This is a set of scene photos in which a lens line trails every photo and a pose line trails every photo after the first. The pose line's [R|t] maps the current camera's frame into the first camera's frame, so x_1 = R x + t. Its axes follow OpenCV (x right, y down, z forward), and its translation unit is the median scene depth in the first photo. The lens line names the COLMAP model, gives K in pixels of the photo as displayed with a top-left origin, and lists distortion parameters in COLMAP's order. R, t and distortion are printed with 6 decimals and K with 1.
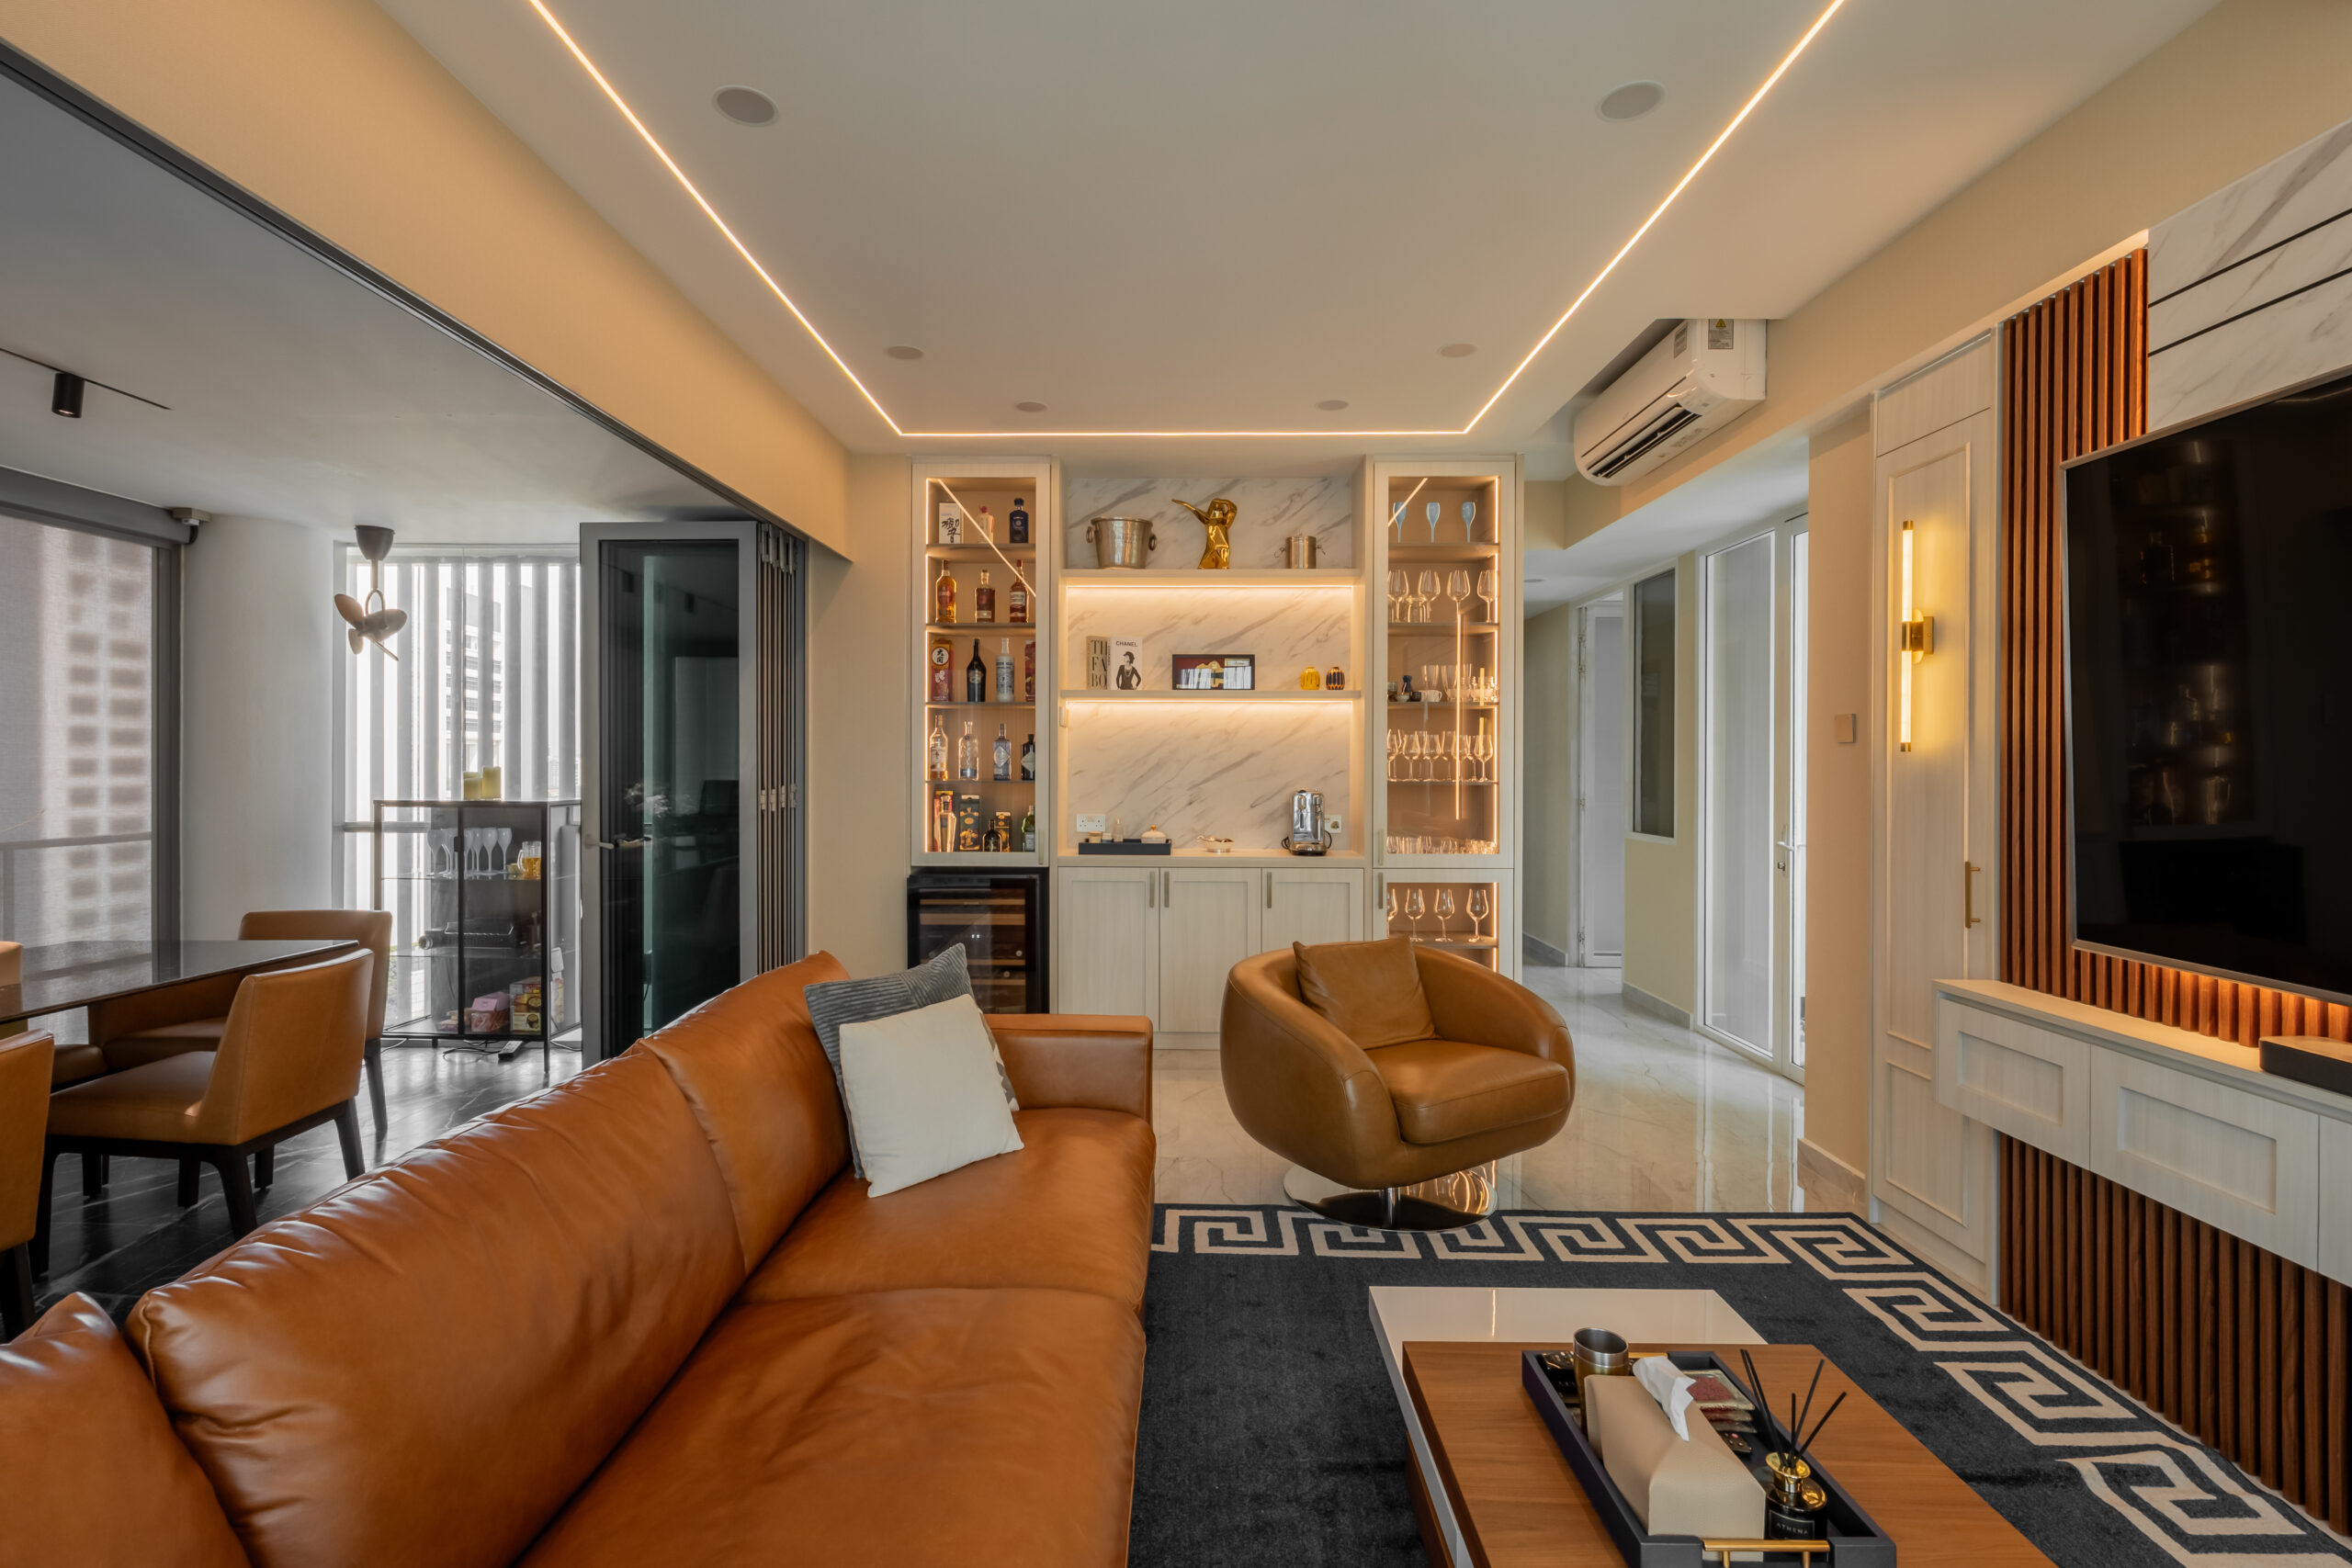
lens RADIAL K [[1056.0, 0, 1176.0], [0, 1056.0, 784.0], [0, 0, 1]] dist [0.000338, -0.000178]
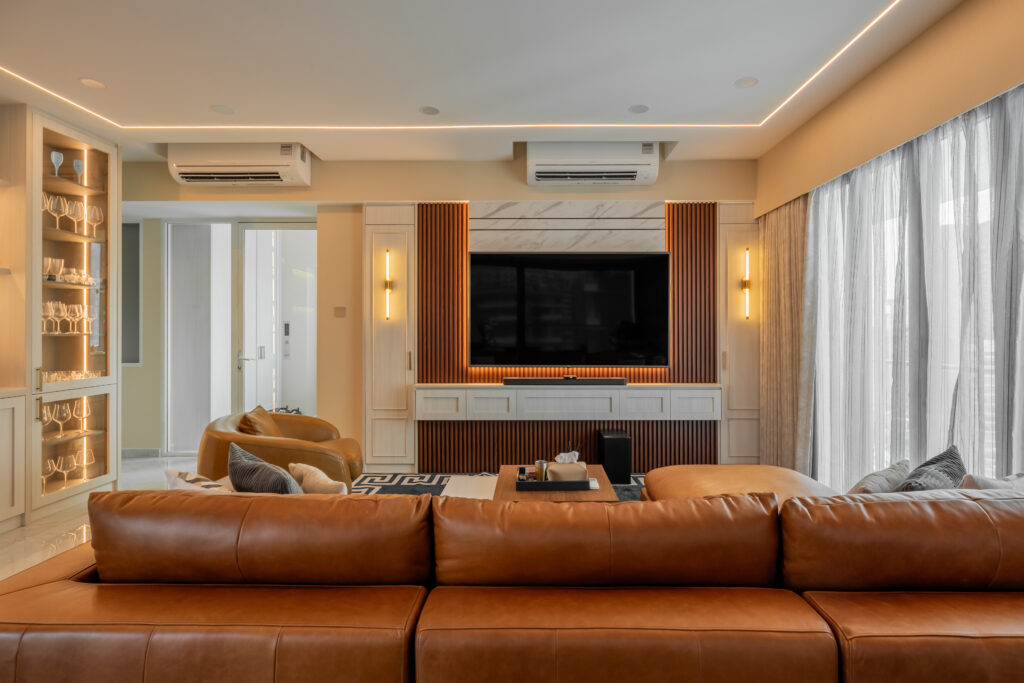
lens RADIAL K [[483.9, 0, 513.1], [0, 483.9, 335.5], [0, 0, 1]] dist [0.000717, 0.000145]
pose [[0.006344, -0.007775, 0.999950, -0.810811], [0.018618, 0.999797, 0.007655, 0.013882], [-0.999807, 0.018569, 0.006488, 0.604066]]
